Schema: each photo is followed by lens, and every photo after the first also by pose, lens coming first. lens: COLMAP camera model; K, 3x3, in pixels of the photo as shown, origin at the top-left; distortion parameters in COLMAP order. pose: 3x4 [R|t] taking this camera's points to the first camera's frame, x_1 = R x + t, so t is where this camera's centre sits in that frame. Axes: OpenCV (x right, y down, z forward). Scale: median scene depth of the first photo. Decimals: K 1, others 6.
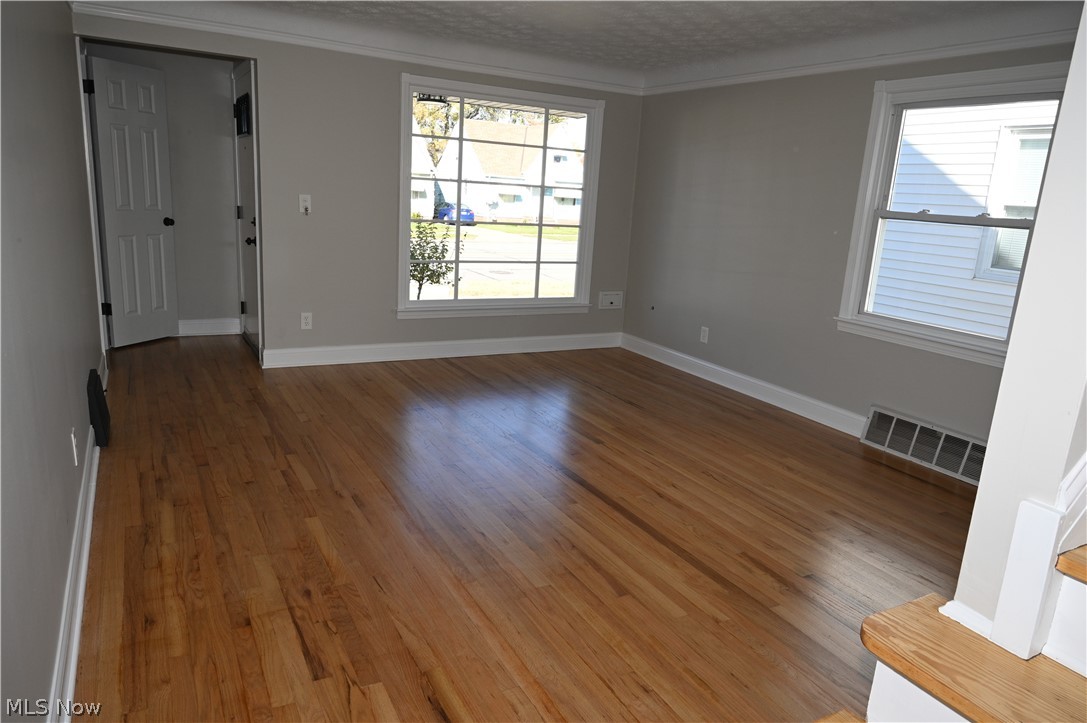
lens RADIAL K [[728.8, 0, 544.6], [0, 728.8, 362.7], [0, 0, 1]] dist [-0.000127, -0.000511]
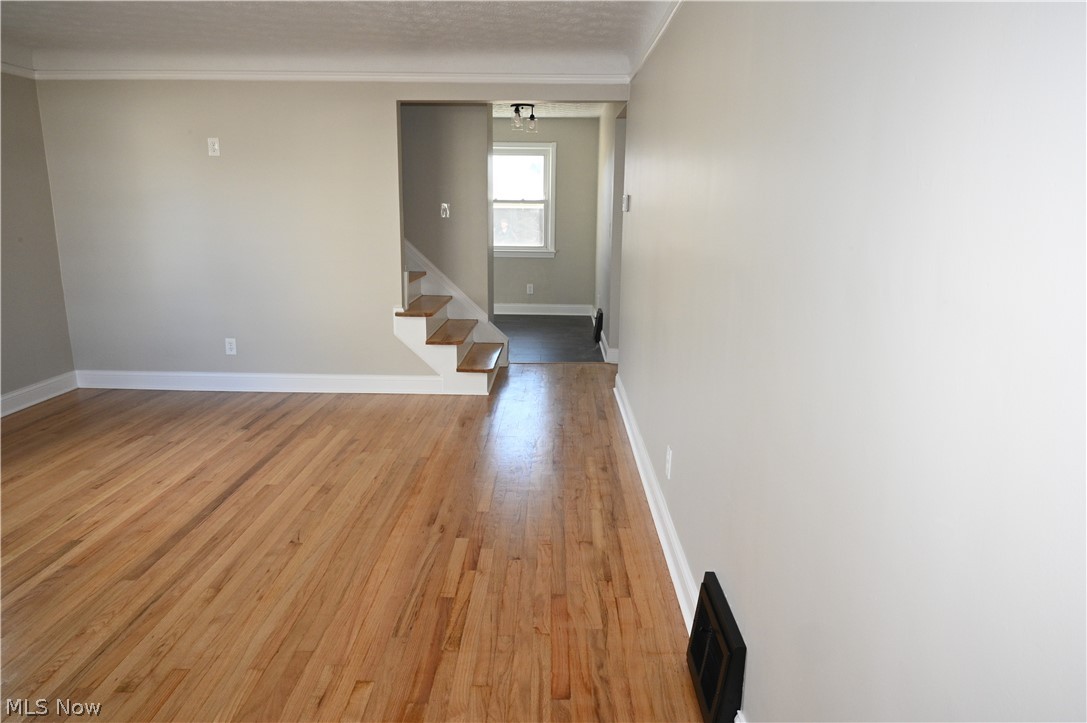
lens RADIAL K [[728.8, 0, 544.0], [0, 728.8, 361.5], [0, 0, 1]] dist [-0.000127, -0.000511]
pose [[-0.865428, -0.172608, 0.470363, -0.894314], [0.055289, 0.900151, 0.432055, -0.477100], [-0.497973, 0.399918, -0.769472, 1.732556]]
